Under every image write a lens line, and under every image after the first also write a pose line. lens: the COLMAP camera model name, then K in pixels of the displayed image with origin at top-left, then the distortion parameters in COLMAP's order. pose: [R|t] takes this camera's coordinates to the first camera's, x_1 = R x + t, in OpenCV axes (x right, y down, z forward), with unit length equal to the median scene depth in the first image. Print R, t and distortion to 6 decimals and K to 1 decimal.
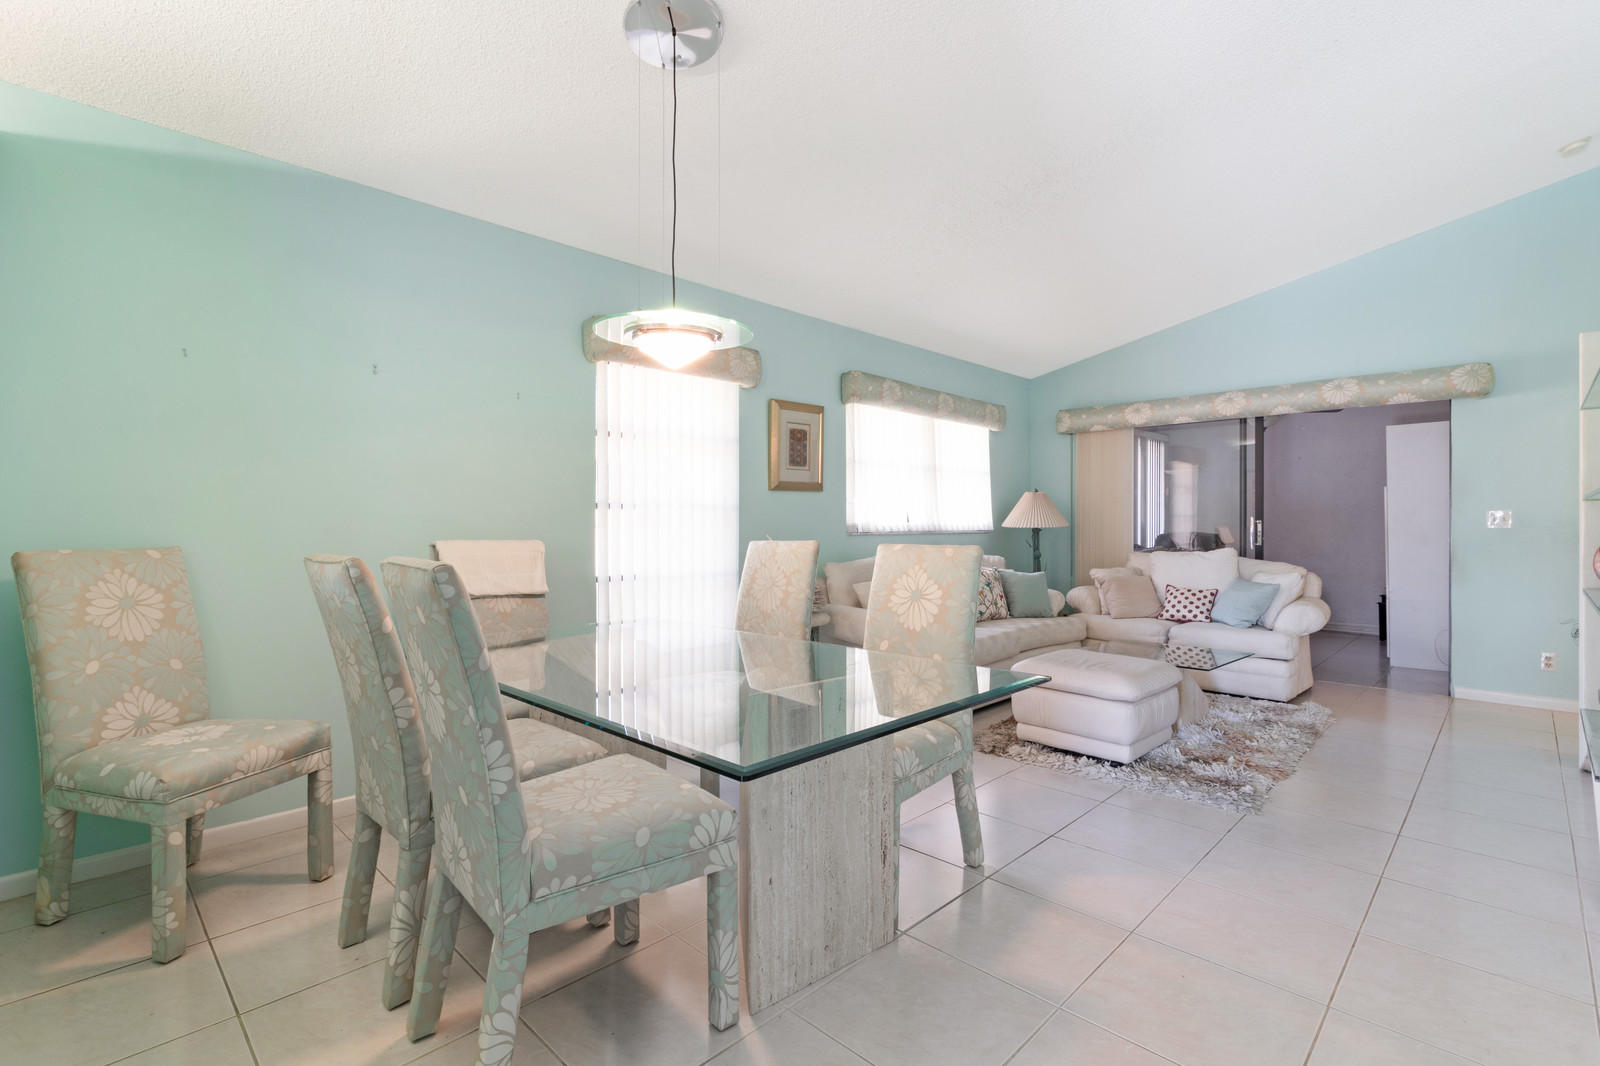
lens RADIAL K [[744.4, 0, 804.2], [0, 744.4, 522.7], [0, 0, 1]] dist [-0.000055, 0.000162]
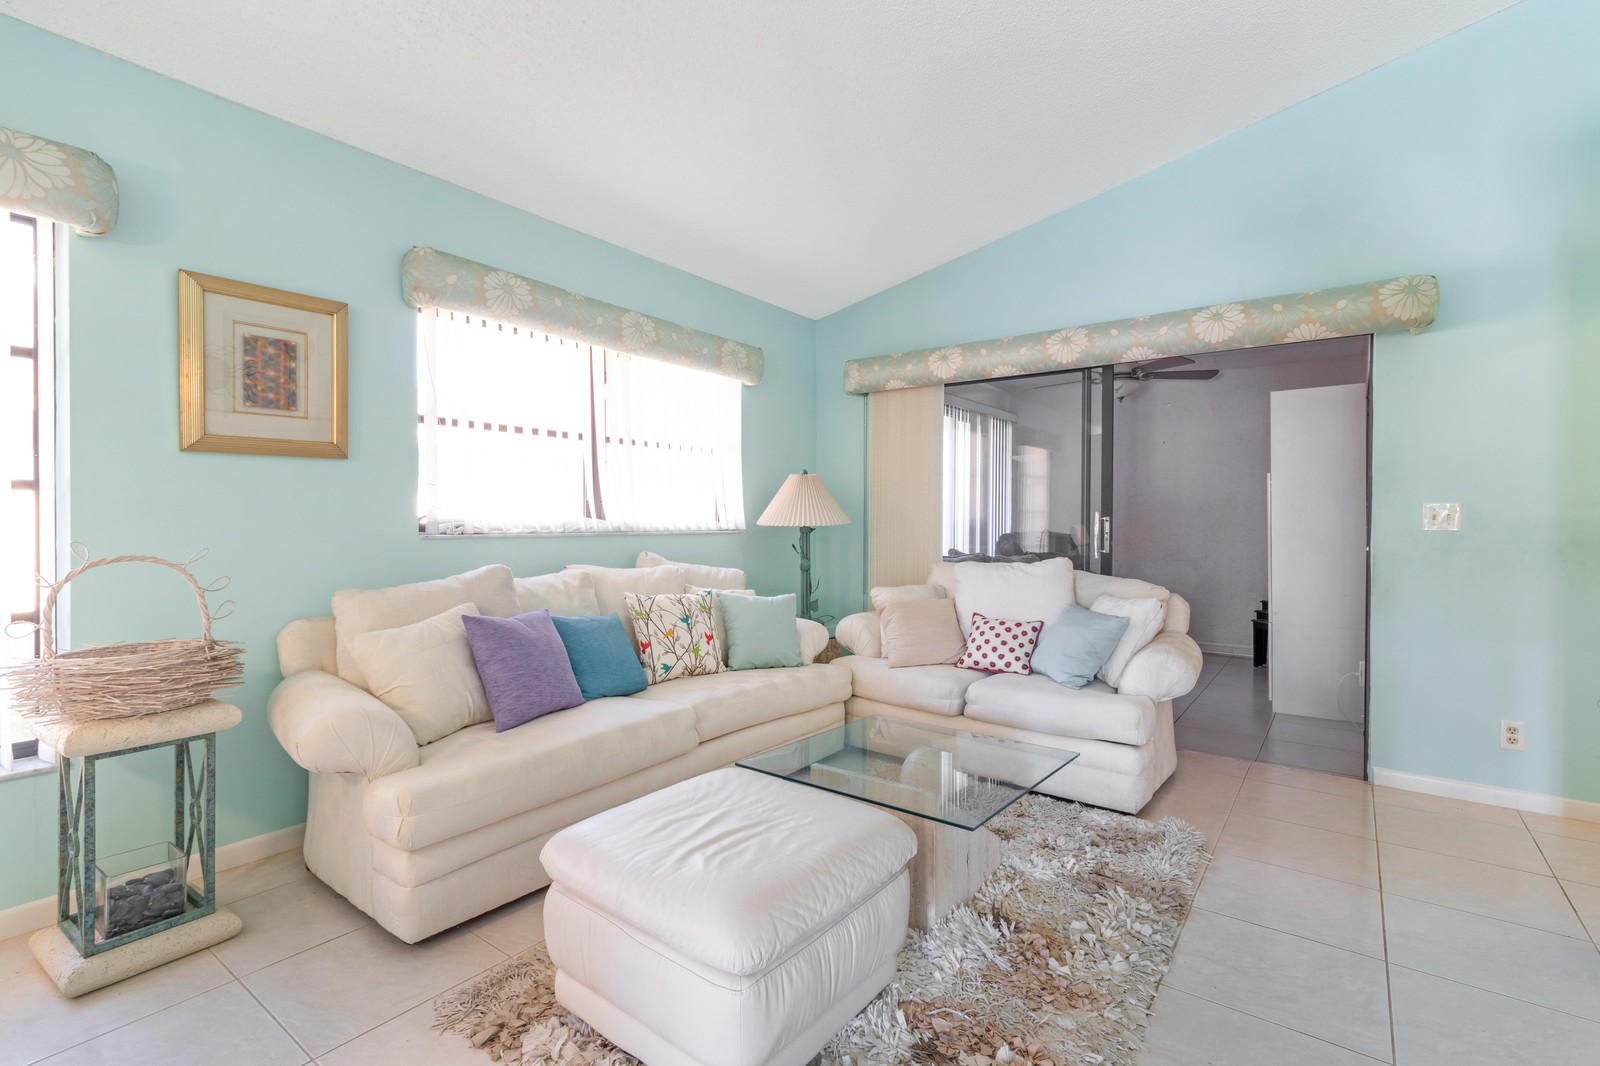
lens RADIAL K [[719.8, 0, 804.5], [0, 719.8, 522.3], [0, 0, 1]] dist [0.001122, -0.000001]
pose [[0.992890, 0.004573, 0.118948, 0.270472], [-0.005165, 0.999976, 0.004668, 0.000047], [-0.118924, -0.005249, 0.992889, 0.394372]]
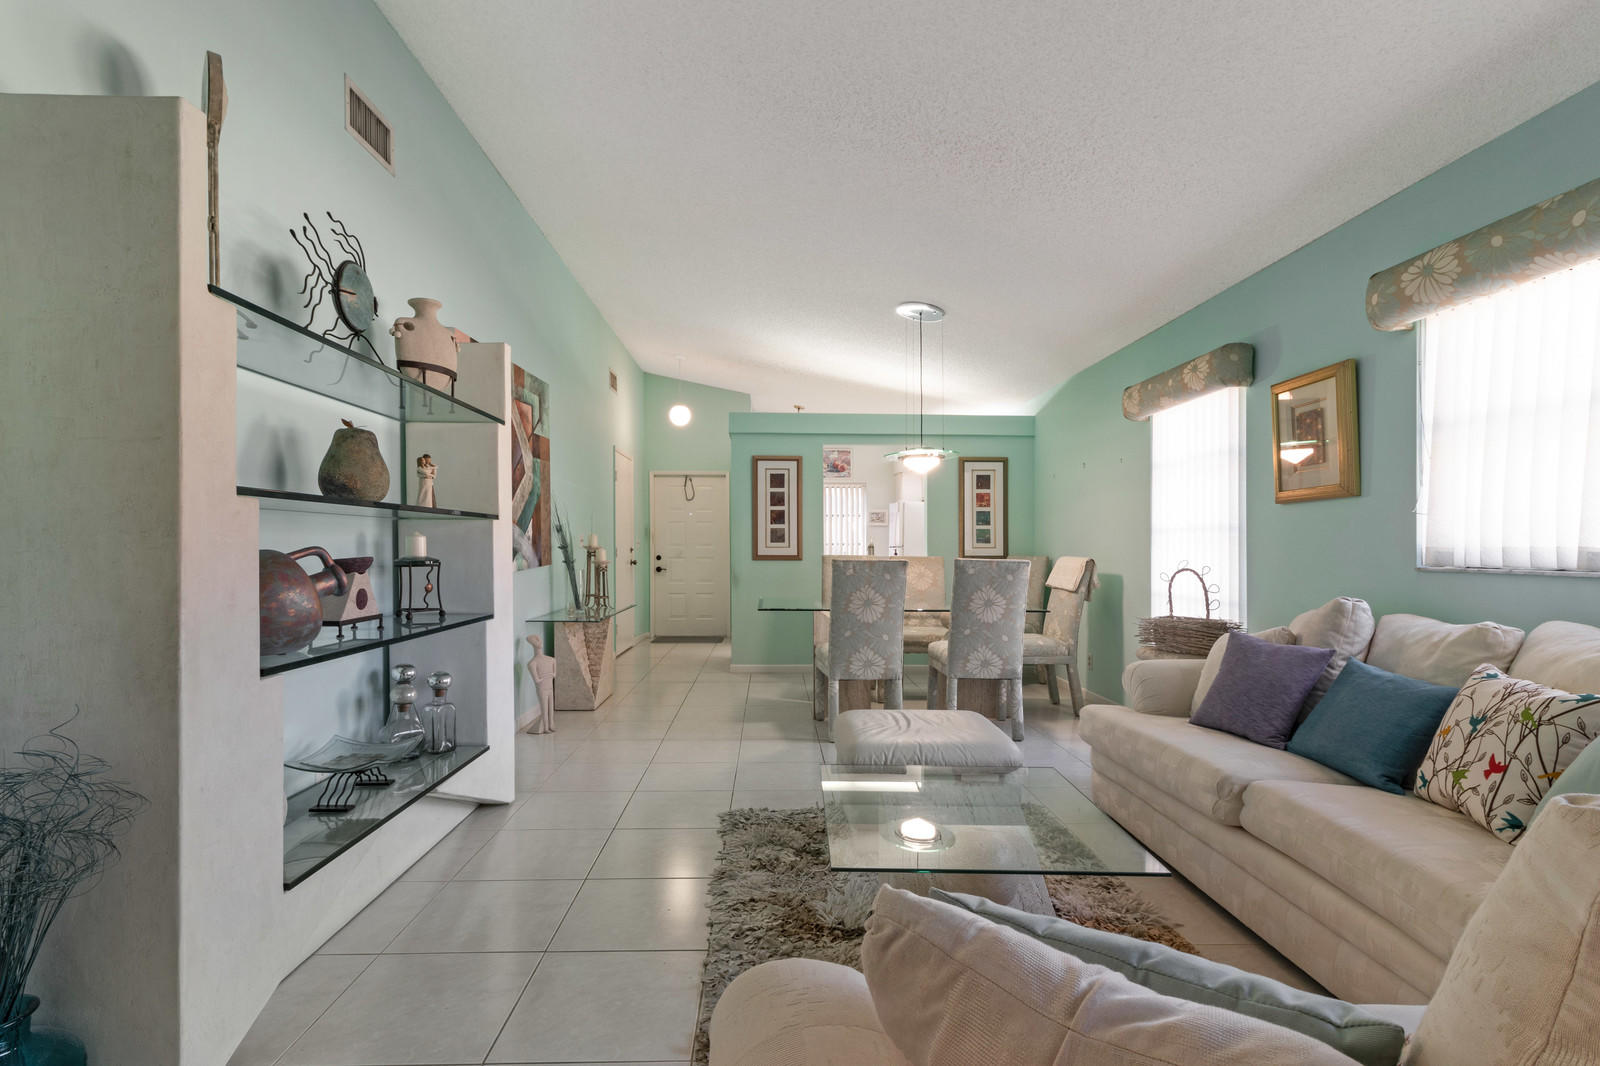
lens RADIAL K [[745.6, 0, 783.9], [0, 745.6, 544.5], [0, 0, 1]] dist [0.000897, 0.000020]
pose [[-0.705582, -0.006362, -0.708599, 0.724915], [-0.005438, 0.999979, -0.003563, 0.002283], [0.708607, 0.001339, -0.705602, 1.005606]]
